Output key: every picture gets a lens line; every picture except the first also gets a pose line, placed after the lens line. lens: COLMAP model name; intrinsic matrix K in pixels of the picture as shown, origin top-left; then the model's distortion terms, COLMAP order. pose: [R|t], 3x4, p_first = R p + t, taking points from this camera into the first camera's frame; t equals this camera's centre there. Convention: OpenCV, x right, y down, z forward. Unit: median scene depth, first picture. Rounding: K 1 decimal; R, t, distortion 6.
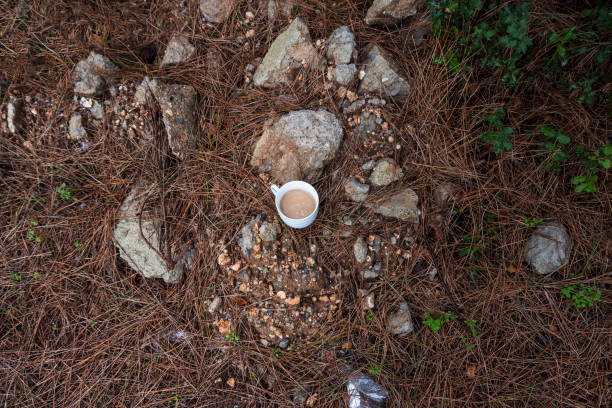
lens RADIAL K [[434.7, 0, 306.0], [0, 434.7, 204.0], [0, 0, 1]] dist [-0.005939, 0.006024]
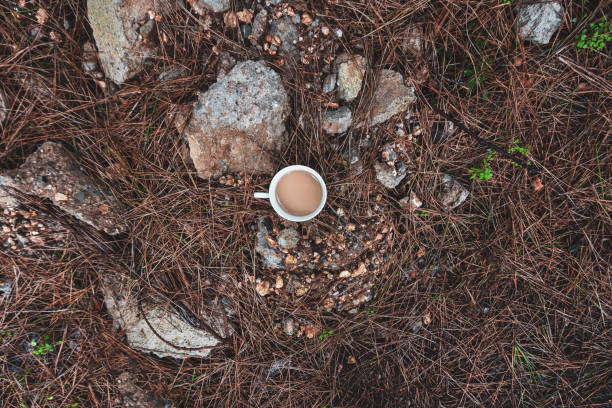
lens RADIAL K [[434.7, 0, 306.0], [0, 434.7, 204.0], [0, 0, 1]] dist [-0.005939, 0.006024]
pose [[0.750090, -0.661317, -0.005029, -0.016739], [0.610144, 0.689074, 0.391025, -0.252293], [-0.255126, -0.296373, 0.920366, 0.254140]]
